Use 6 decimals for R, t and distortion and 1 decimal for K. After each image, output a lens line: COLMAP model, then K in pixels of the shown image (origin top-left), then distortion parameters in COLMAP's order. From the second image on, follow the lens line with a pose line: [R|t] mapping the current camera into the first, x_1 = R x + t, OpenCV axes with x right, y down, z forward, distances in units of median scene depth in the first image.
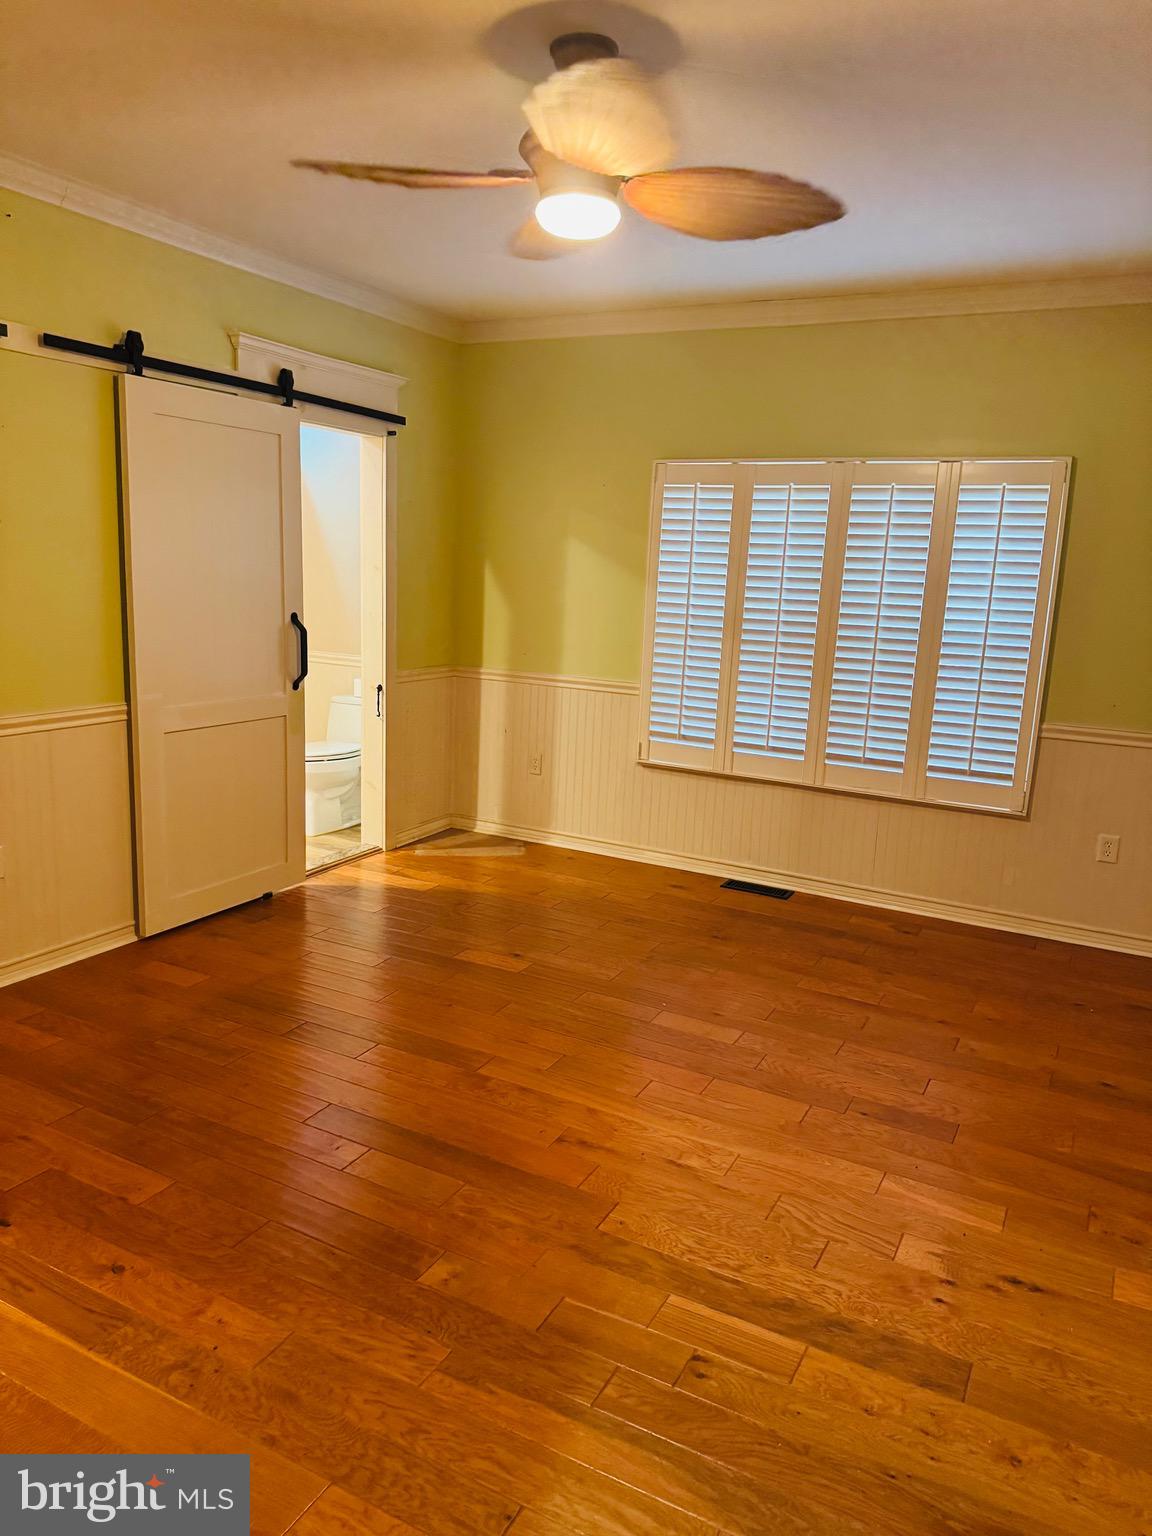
lens RADIAL K [[1065.1, 0, 576.0], [0, 1065.1, 768.0], [0, 0, 1]] dist [-0.003532, -0.003976]
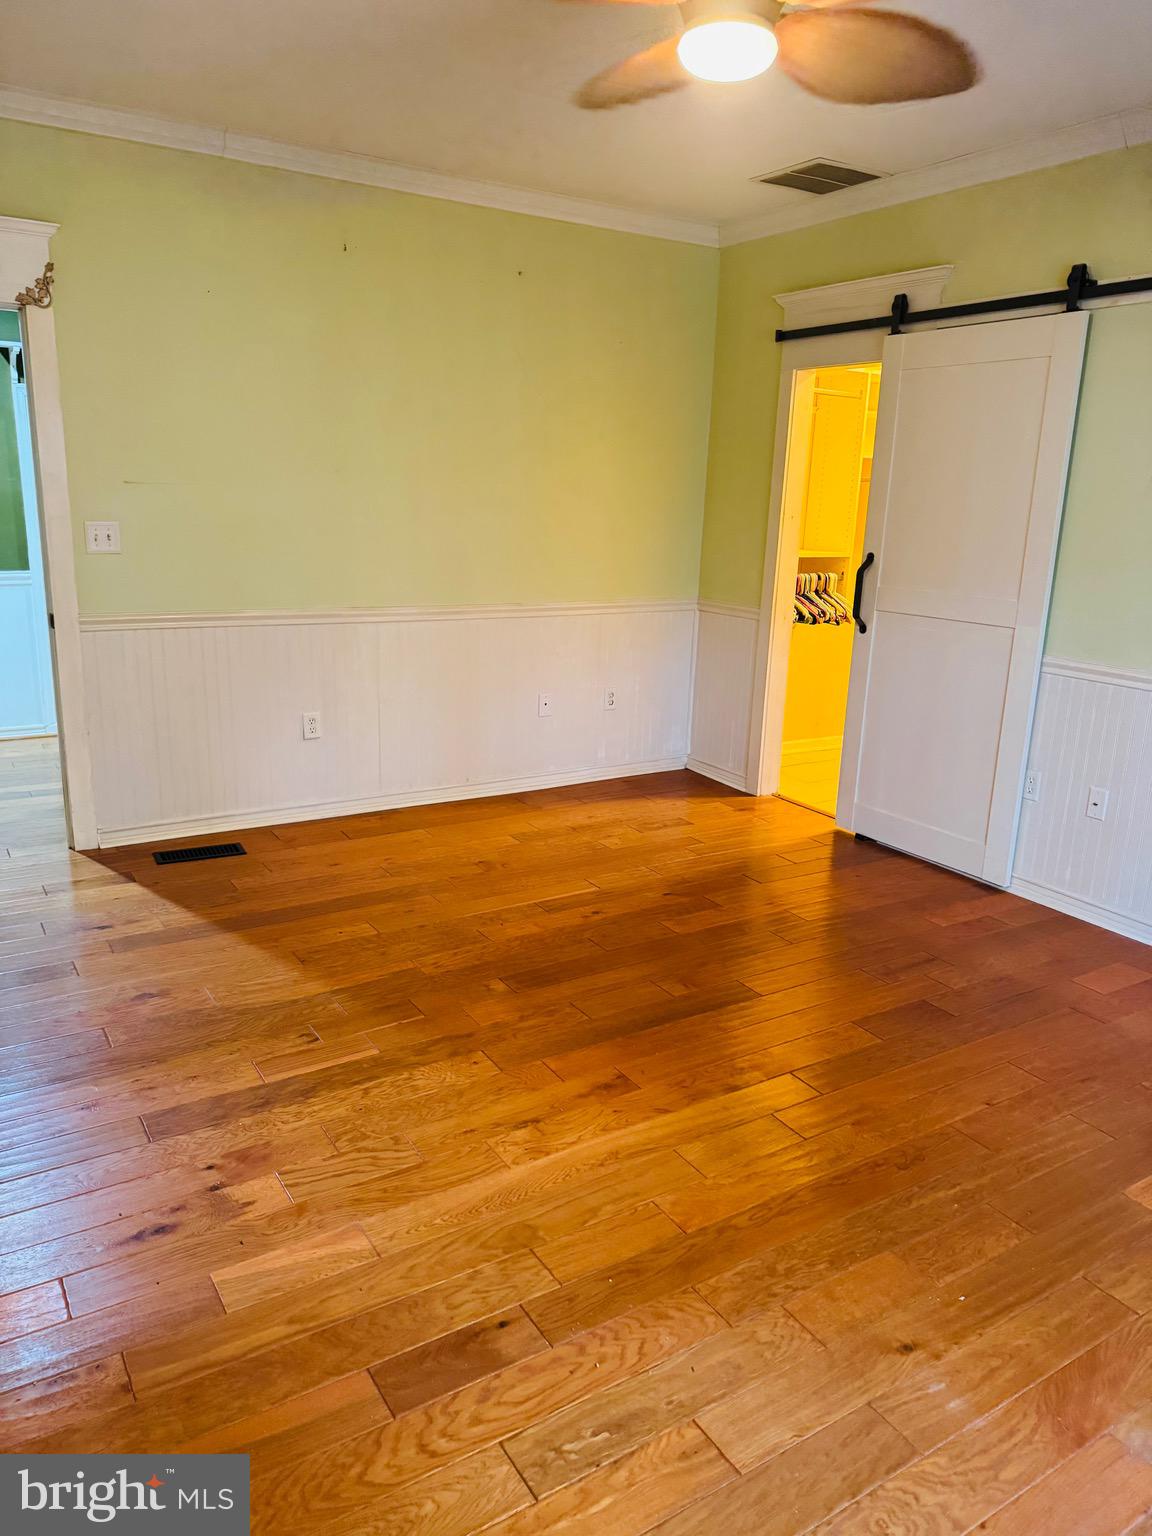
lens RADIAL K [[1075.9, 0, 583.1], [0, 1075.9, 774.6], [0, 0, 1]] dist [0.050367, -0.066479]
pose [[-0.484012, 0.171068, -0.858177, 0.834236], [-0.223236, 0.924117, 0.310118, -0.210747], [0.846107, 0.341677, -0.409095, 1.336445]]
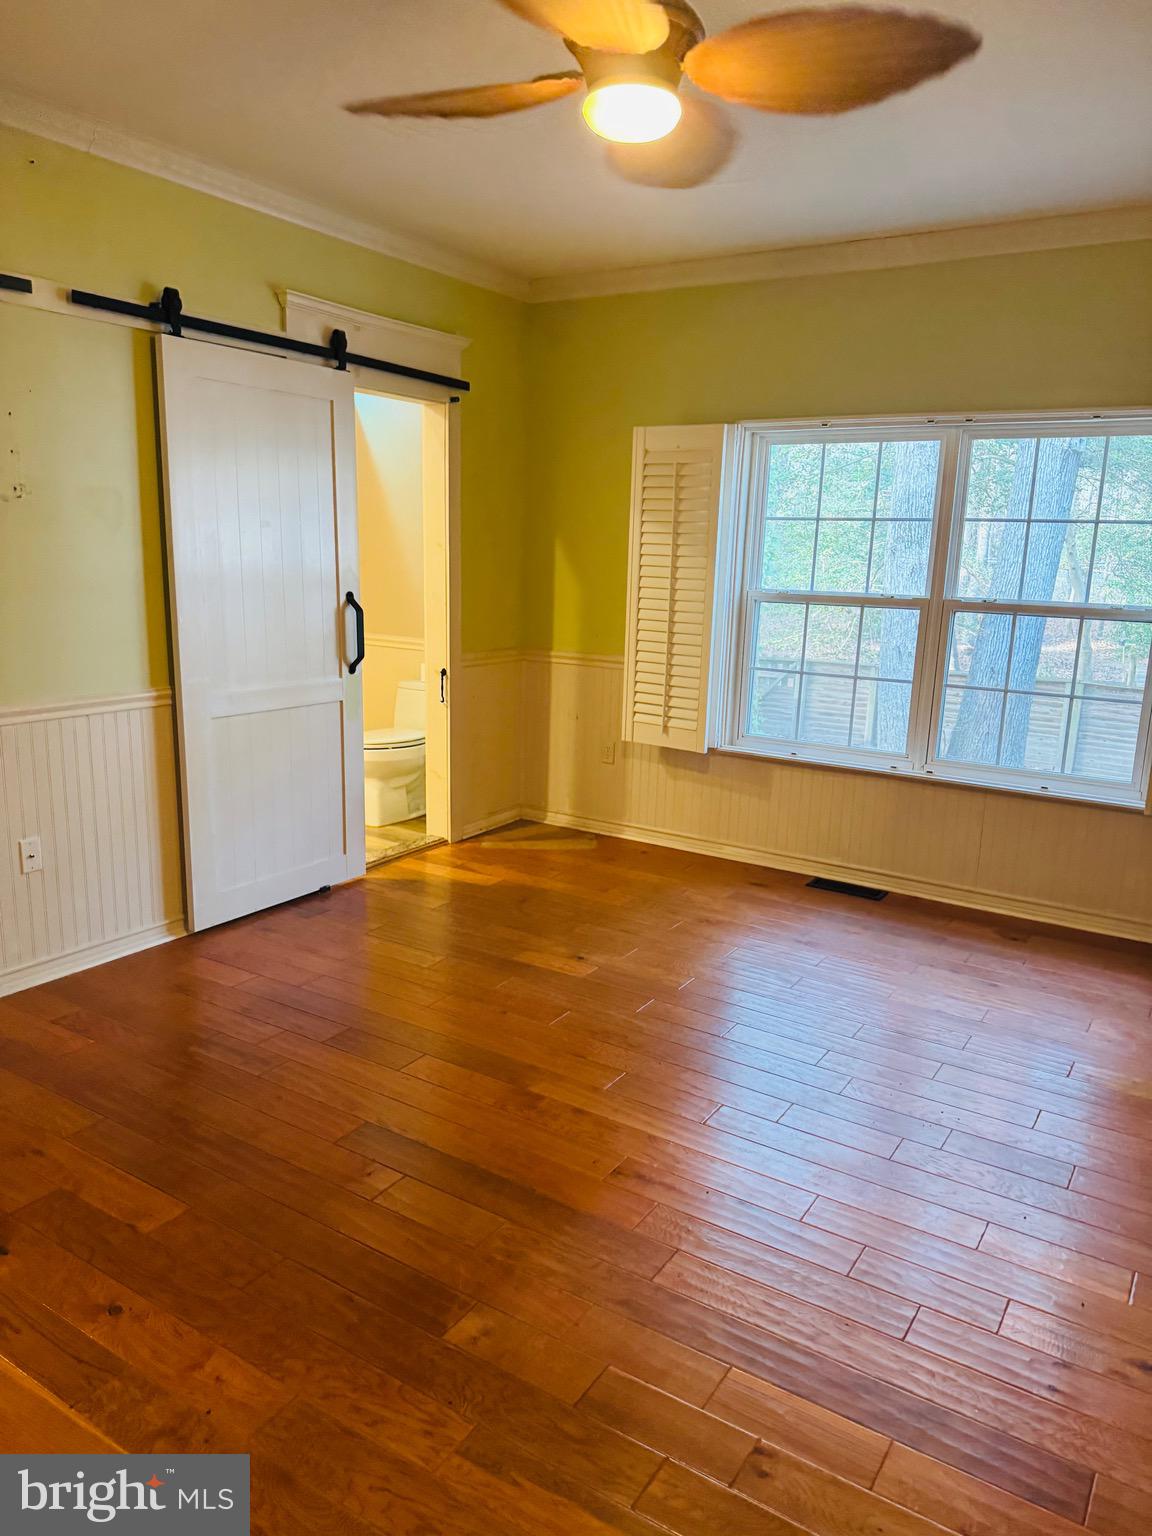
lens RADIAL K [[1071.4, 0, 569.2], [0, 1071.4, 778.5], [0, 0, 1]] dist [0.043172, -0.062835]
pose [[0.995936, 0.005990, -0.089865, 0.027268], [-0.004098, 0.999766, 0.021218, -0.001818], [0.089971, -0.020764, 0.995728, 0.103280]]
